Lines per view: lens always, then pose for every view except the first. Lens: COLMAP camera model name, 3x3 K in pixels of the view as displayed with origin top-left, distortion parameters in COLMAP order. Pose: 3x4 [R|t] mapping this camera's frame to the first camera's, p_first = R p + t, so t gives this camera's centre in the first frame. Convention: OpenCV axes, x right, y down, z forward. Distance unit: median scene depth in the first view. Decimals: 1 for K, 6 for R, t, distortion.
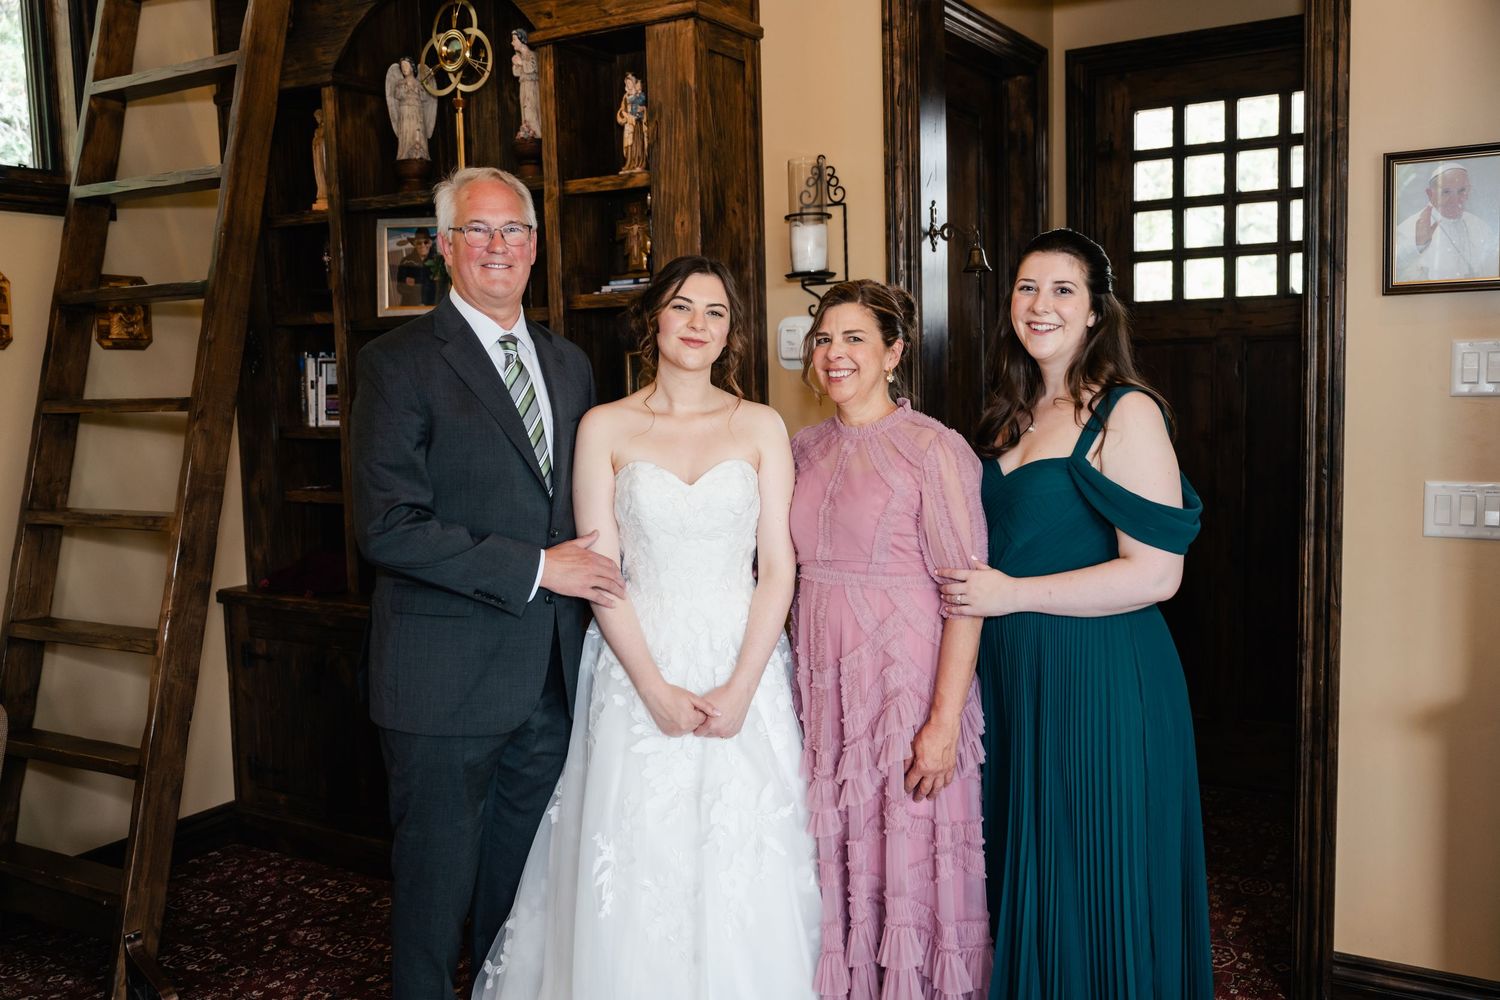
lens RADIAL K [[1375.8, 0, 748.3], [0, 1375.8, 498.5], [0, 0, 1]] dist [-0.001740, -0.003859]
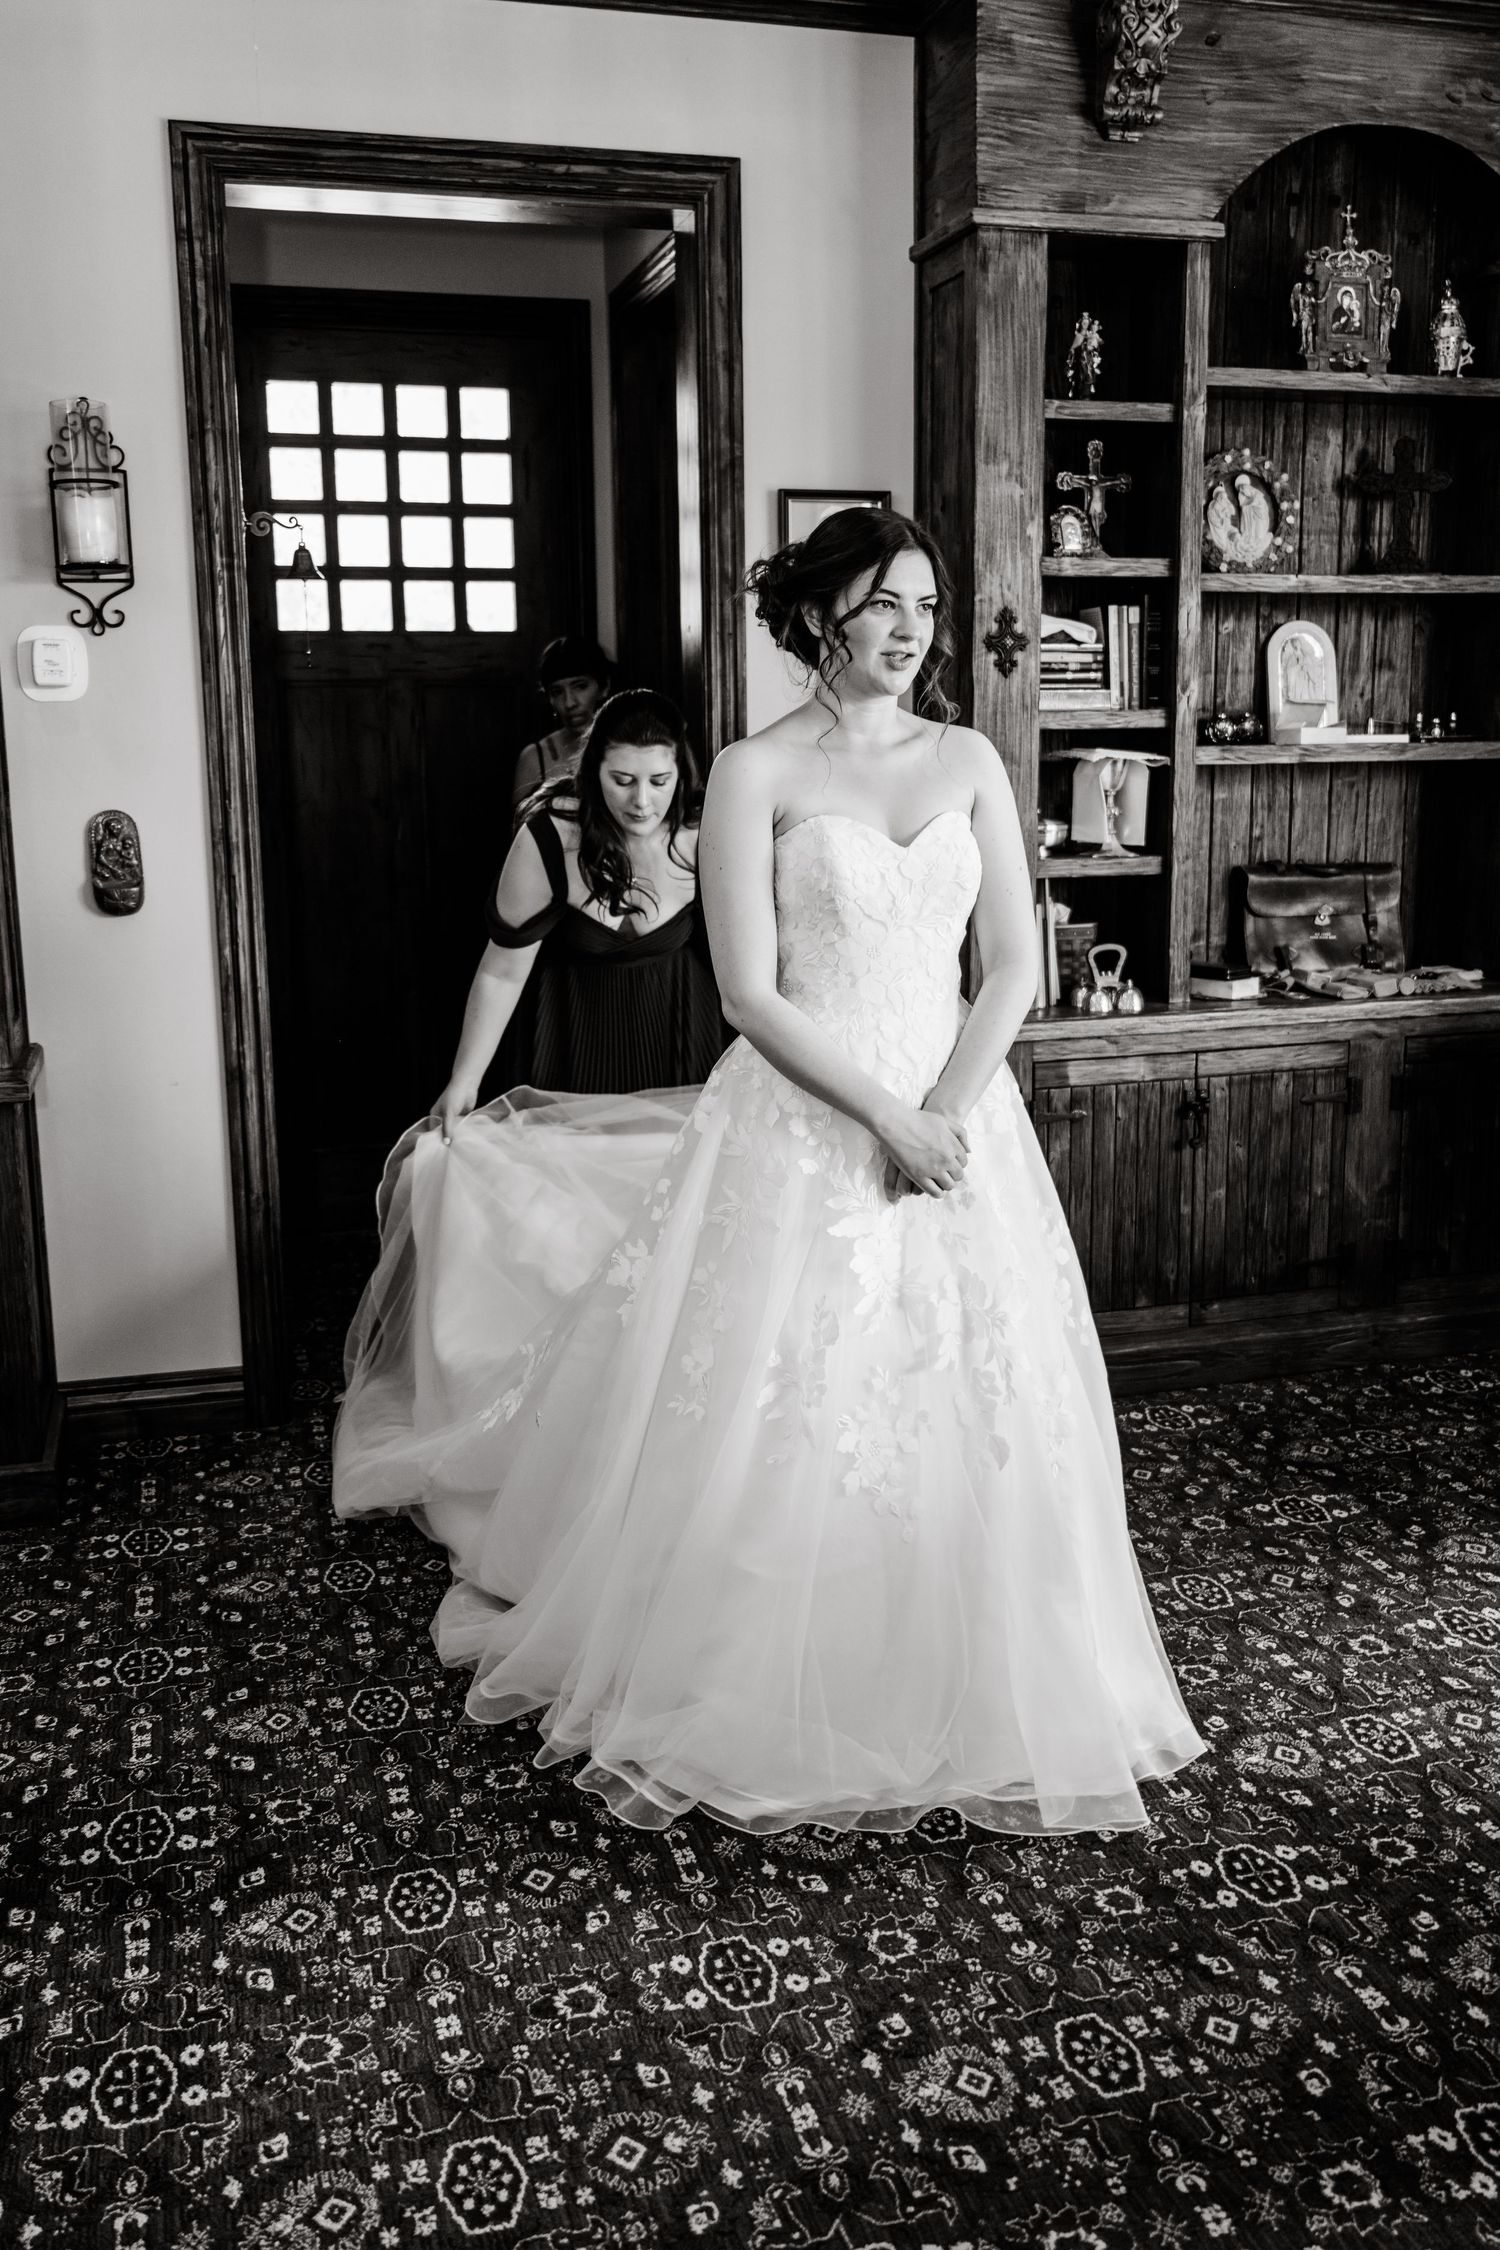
lens RADIAL K [[2028.5, 0, 778.0], [0, 2028.5, 1102.3], [0, 0, 1]] dist [0.003702, -0.017714]
pose [[0.665965, -0.118140, 0.736568, -0.523137], [0.062386, 0.992741, 0.102822, 0.028589], [-0.743369, -0.022524, 0.668502, 0.013883]]
